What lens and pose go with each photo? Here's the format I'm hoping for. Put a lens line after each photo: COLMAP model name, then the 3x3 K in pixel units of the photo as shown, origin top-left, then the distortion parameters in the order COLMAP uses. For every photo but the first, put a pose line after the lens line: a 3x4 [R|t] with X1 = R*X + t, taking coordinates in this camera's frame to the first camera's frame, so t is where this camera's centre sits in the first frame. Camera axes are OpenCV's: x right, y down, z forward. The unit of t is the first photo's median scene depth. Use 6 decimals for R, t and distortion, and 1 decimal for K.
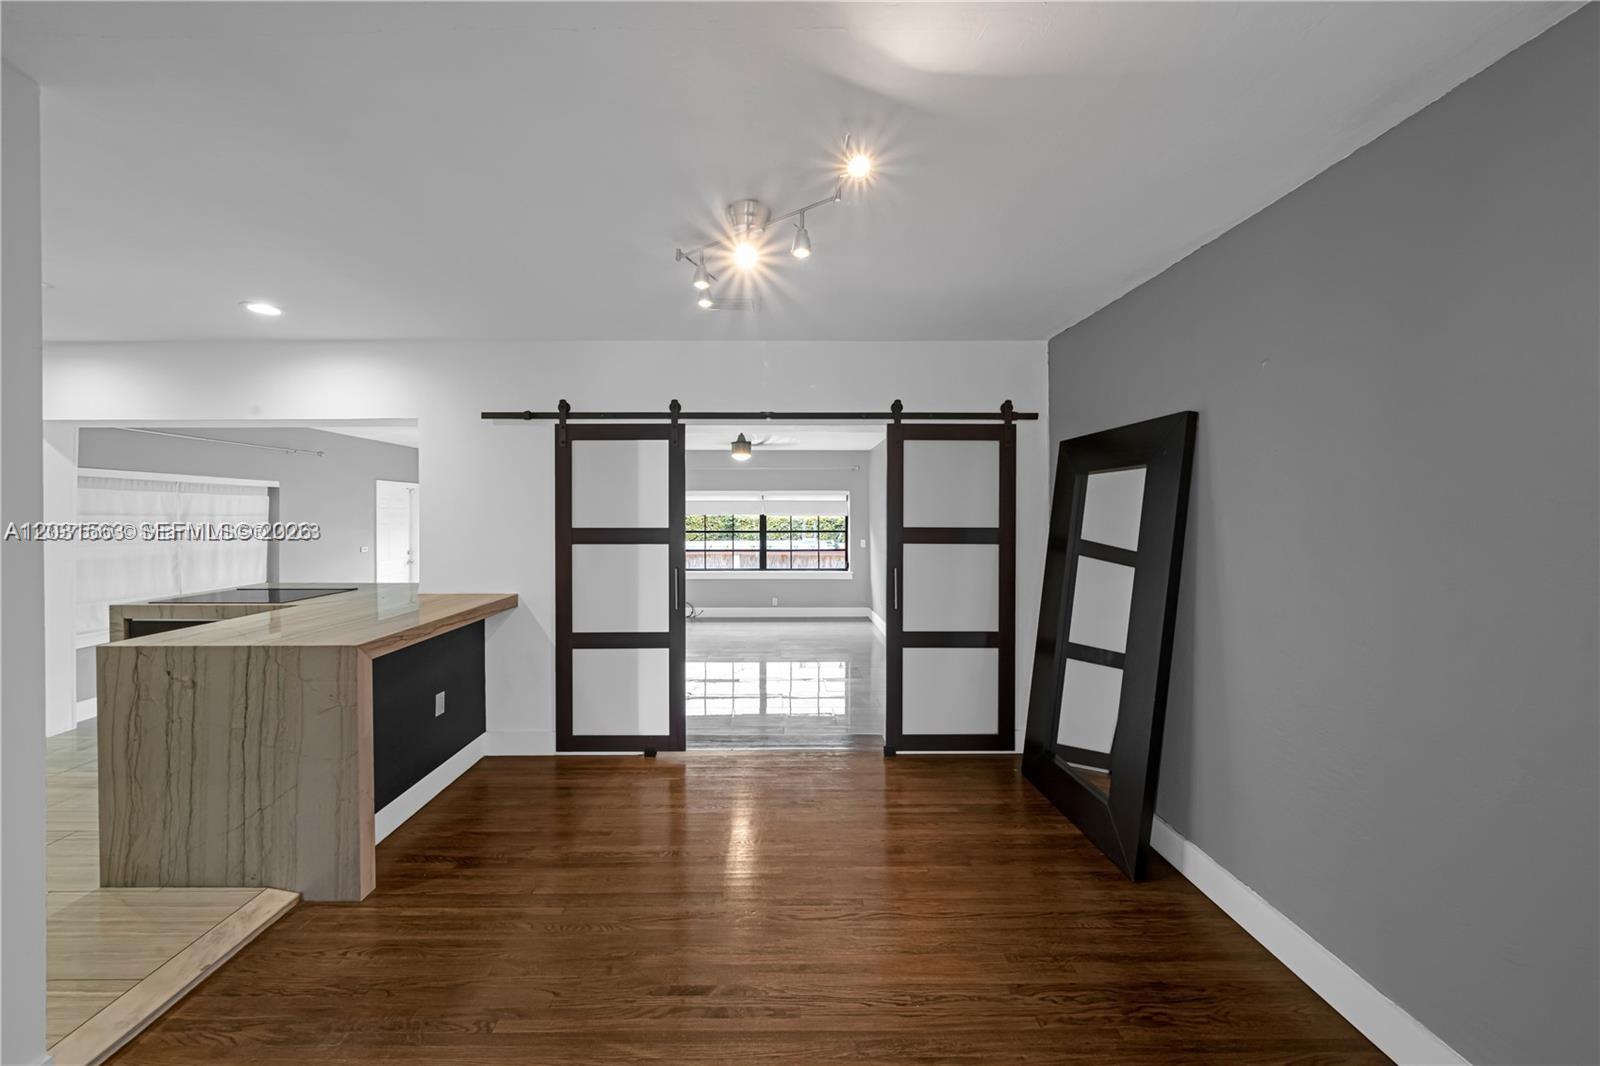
lens RADIAL K [[526.8, 0, 756.8], [0, 526.8, 516.1], [0, 0, 1]] dist [-0.003430, 0.000216]
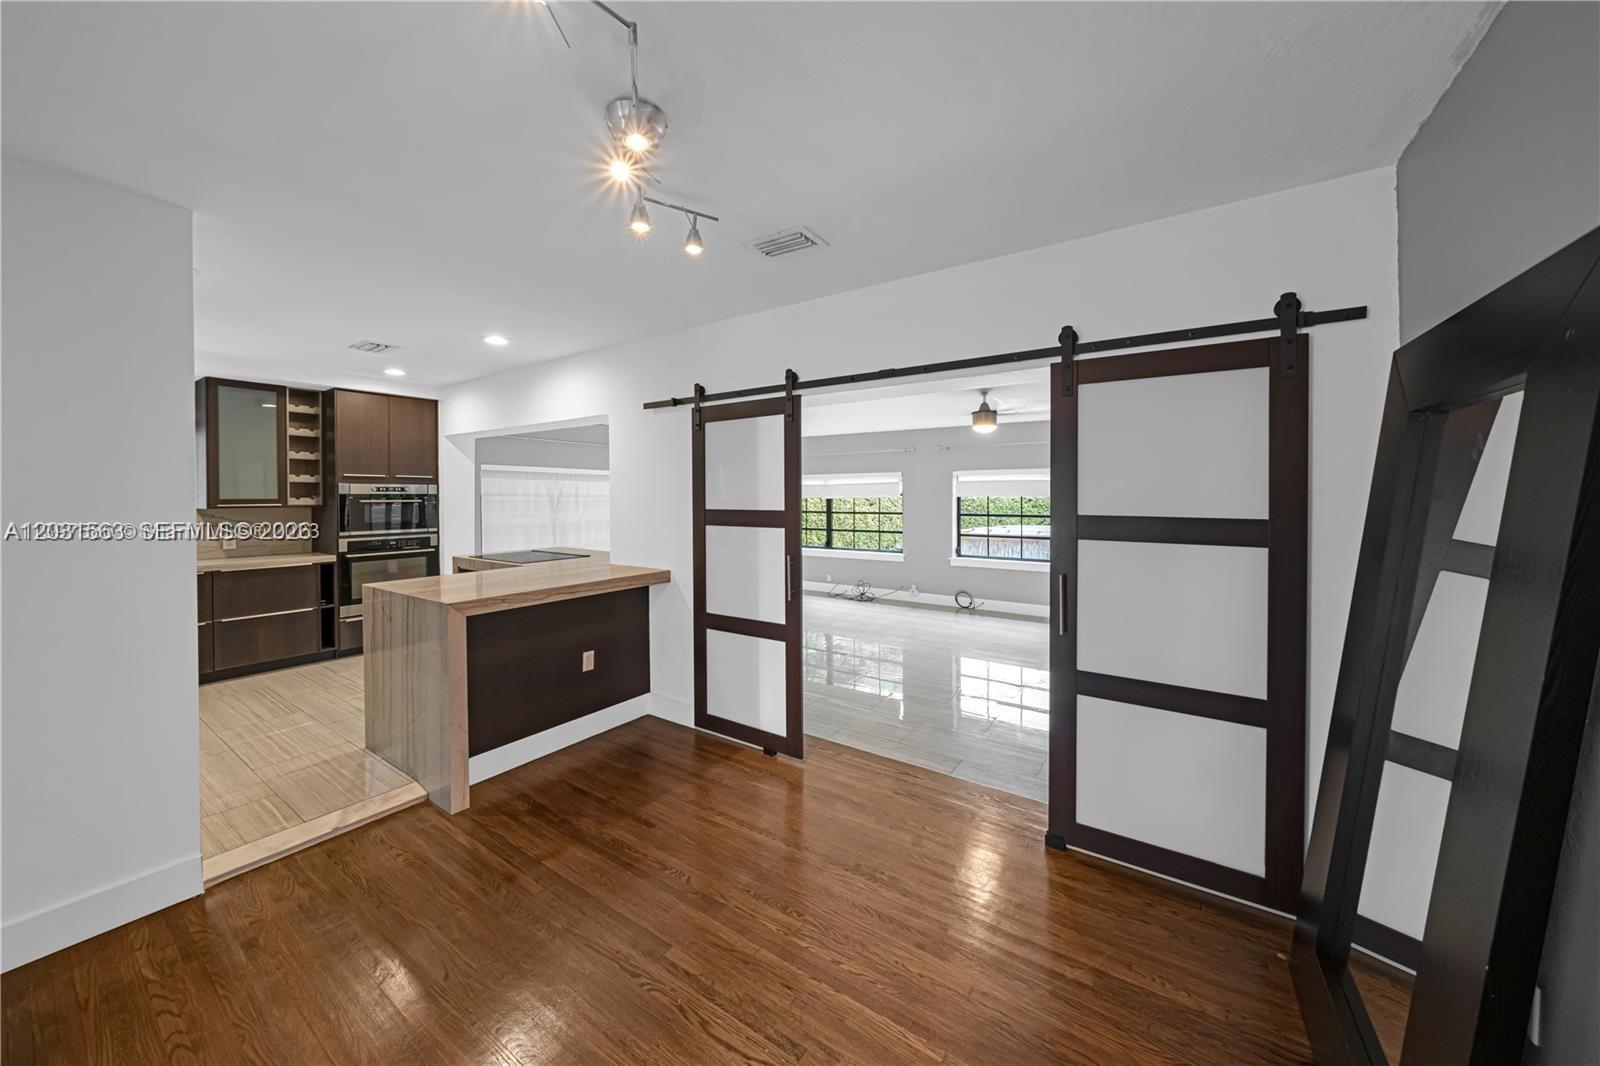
lens RADIAL K [[518.9, 0, 802.3], [0, 518.9, 501.2], [0, 0, 1]] dist [-0.000973, -0.000280]
pose [[0.843956, 0.006318, -0.536375, 0.338754], [-0.002833, 0.999969, 0.007322, -0.000874], [0.536404, -0.004660, 0.843948, 0.256433]]
